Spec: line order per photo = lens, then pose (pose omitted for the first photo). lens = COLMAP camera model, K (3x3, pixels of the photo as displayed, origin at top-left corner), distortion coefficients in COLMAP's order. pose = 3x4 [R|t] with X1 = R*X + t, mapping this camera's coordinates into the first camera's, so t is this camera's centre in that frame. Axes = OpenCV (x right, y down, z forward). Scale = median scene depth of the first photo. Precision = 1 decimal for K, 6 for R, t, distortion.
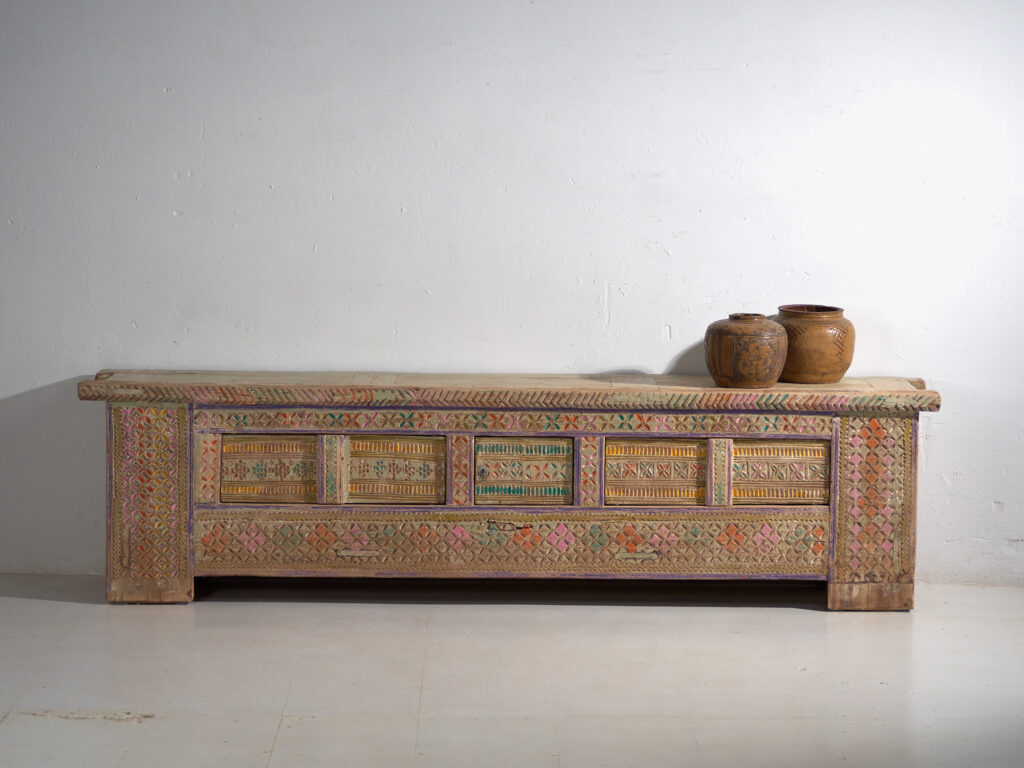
lens RADIAL K [[2716.0, 0, 512.0], [0, 2716.0, 384.0], [0, 0, 1]] dist [-0.082010, -0.193876]
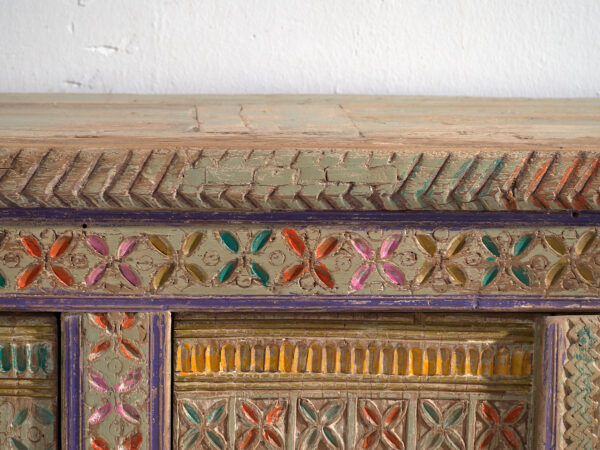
lens RADIAL K [[2479.0, 0, 300.0], [0, 2479.0, 225.0], [0, 0, 1]] dist [-0.022994, -2.627643]
pose [[0.998438, -0.005215, 0.055620, 0.033348], [0.003419, 0.999471, 0.032334, 0.002458], [-0.055760, -0.032093, 0.997928, 0.747282]]
